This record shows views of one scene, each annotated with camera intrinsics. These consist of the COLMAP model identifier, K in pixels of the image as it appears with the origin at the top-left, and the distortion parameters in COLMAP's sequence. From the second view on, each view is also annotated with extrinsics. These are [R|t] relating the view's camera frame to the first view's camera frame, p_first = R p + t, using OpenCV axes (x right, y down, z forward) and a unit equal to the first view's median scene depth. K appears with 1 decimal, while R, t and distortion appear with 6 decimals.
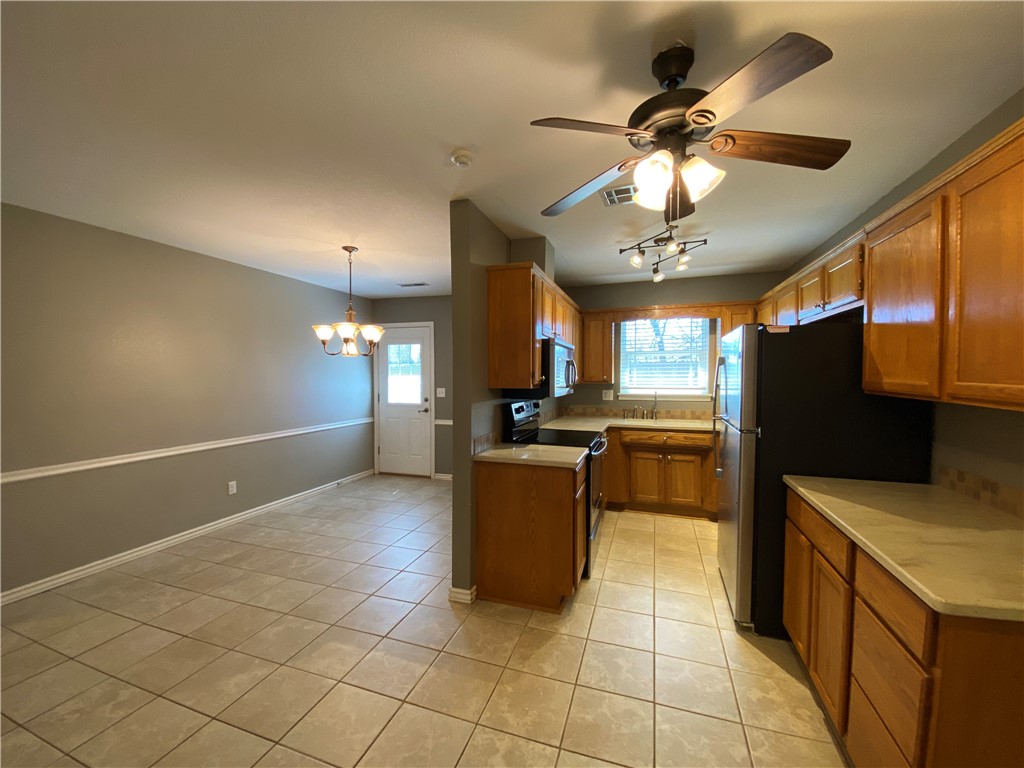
lens RADIAL K [[414.5, 0, 512.0], [0, 414.5, 384.0], [0, 0, 1]] dist [0.034302, -0.029221]
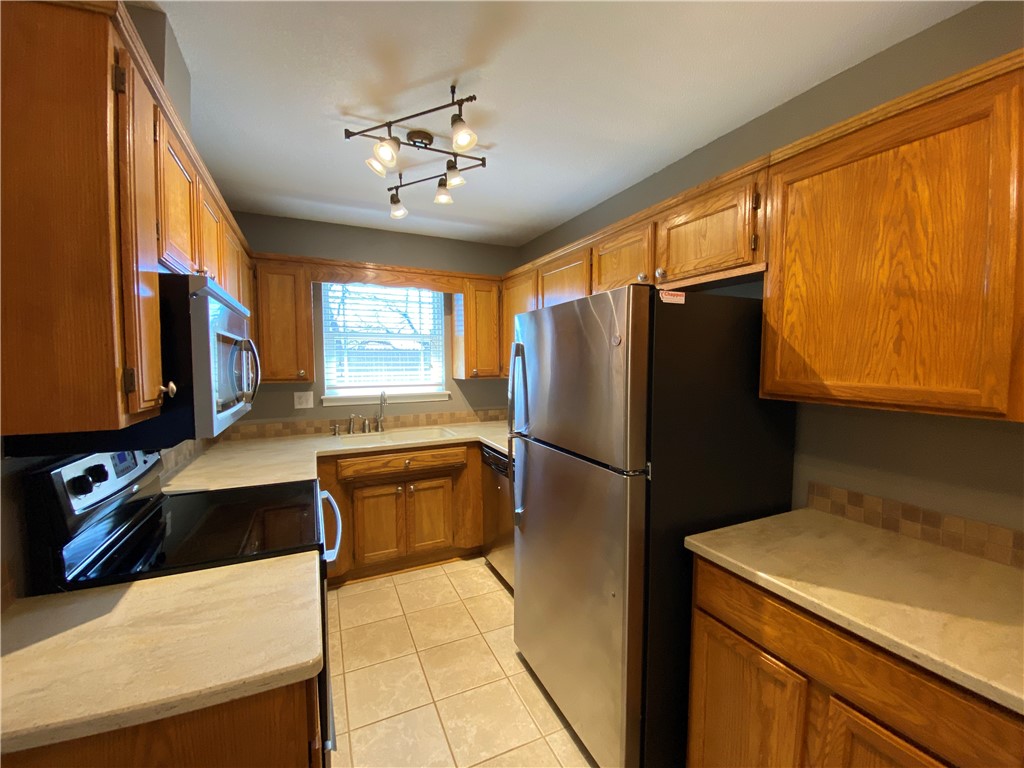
lens RADIAL K [[414.5, 0, 512.0], [0, 414.5, 384.0], [0, 0, 1]] dist [0.034302, -0.029221]
pose [[0.720253, -0.041225, 0.692485, 0.035322], [0.019162, 0.999034, 0.039544, -0.023630], [-0.693447, -0.015212, 0.720347, 0.495570]]
